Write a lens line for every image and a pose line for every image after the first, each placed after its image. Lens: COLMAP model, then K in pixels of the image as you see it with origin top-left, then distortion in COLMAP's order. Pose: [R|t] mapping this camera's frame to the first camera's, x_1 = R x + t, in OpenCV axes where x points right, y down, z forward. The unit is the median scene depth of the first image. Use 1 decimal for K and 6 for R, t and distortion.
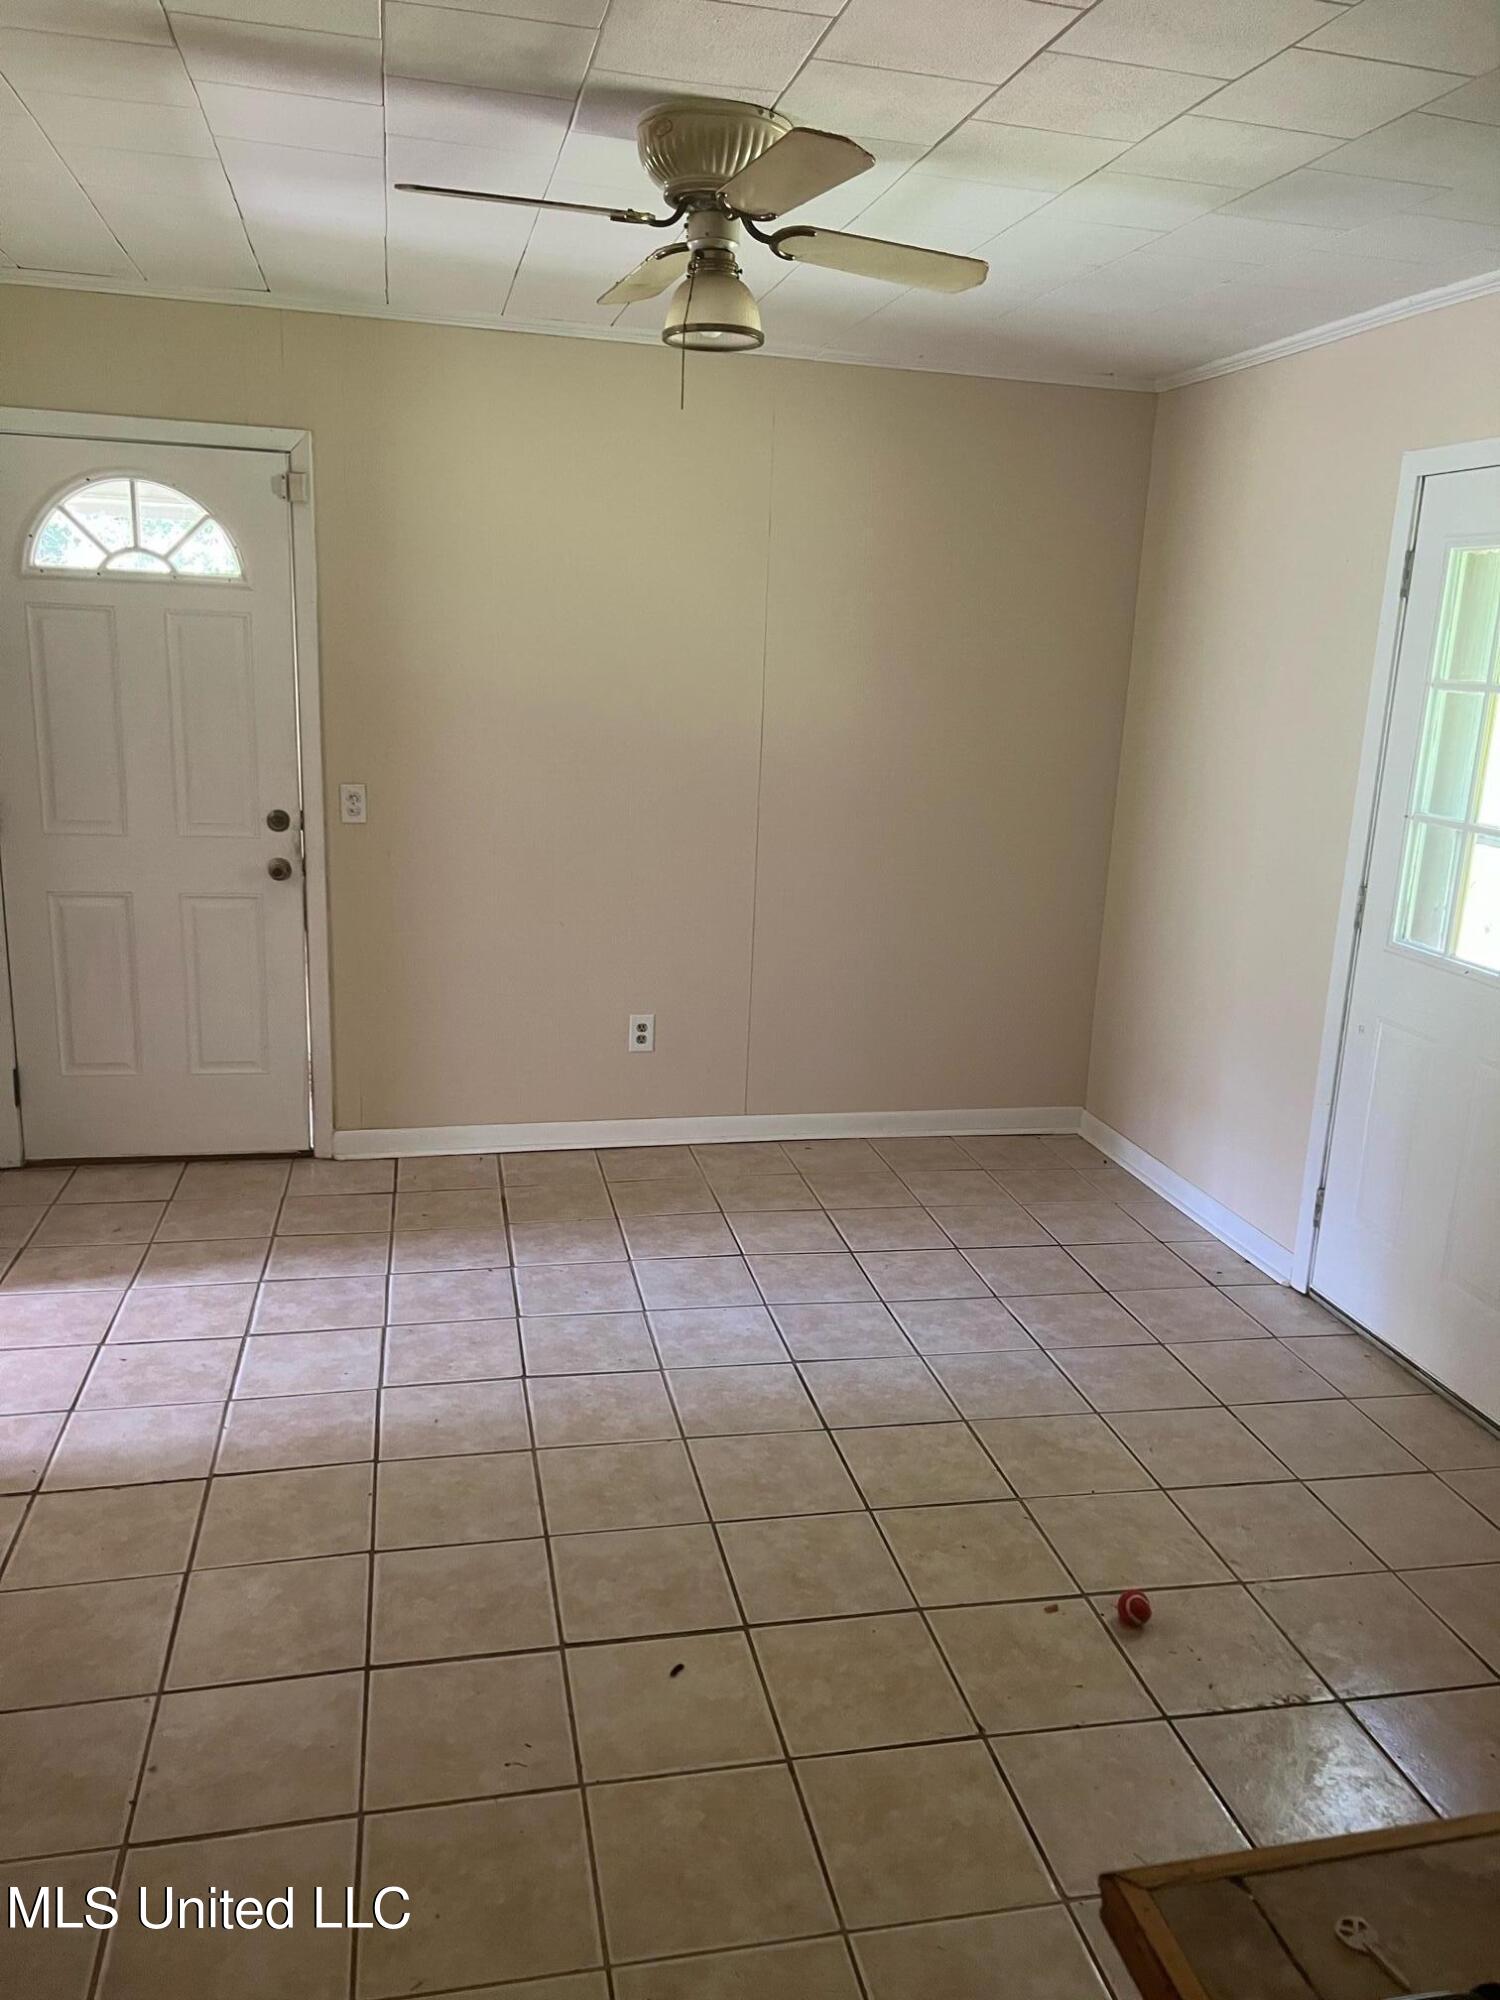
lens RADIAL K [[1497.5, 0, 753.2], [0, 1497.5, 1002.1], [0, 0, 1]] dist [0.048186, -0.009339]
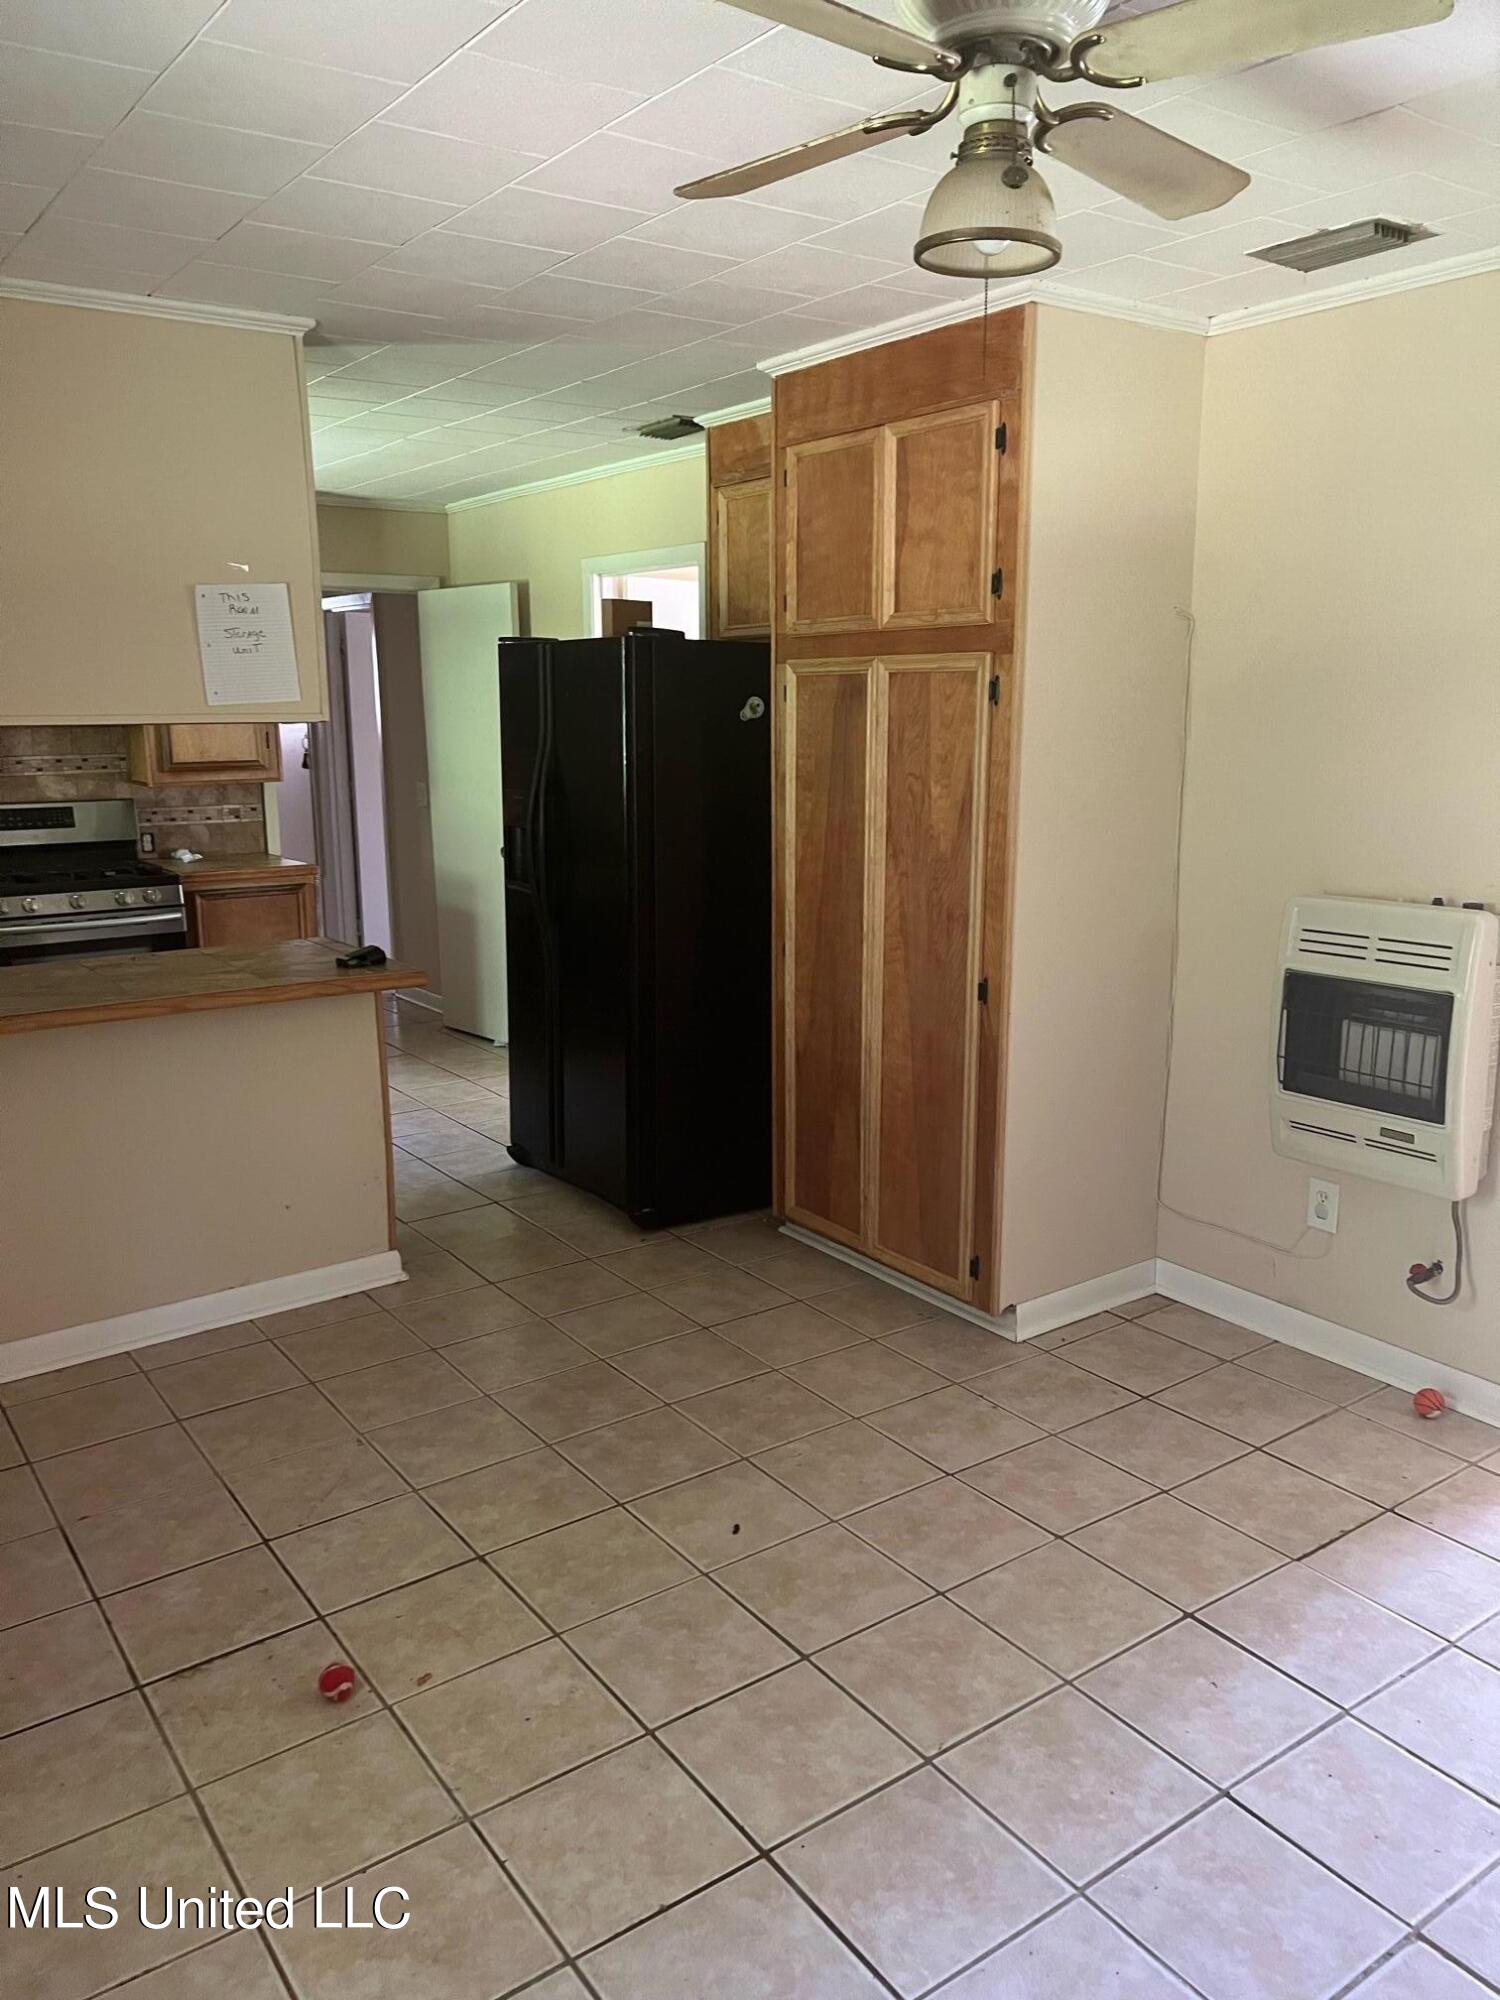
lens RADIAL K [[1497.5, 0, 749.5], [0, 1497.5, 1001.1], [0, 0, 1]] dist [0.048186, -0.009339]
pose [[-0.918738, 0.037166, -0.393116, 0.327031], [-0.129630, 0.911996, 0.389177, -0.341198], [0.372984, 0.408511, -0.833067, 1.506799]]
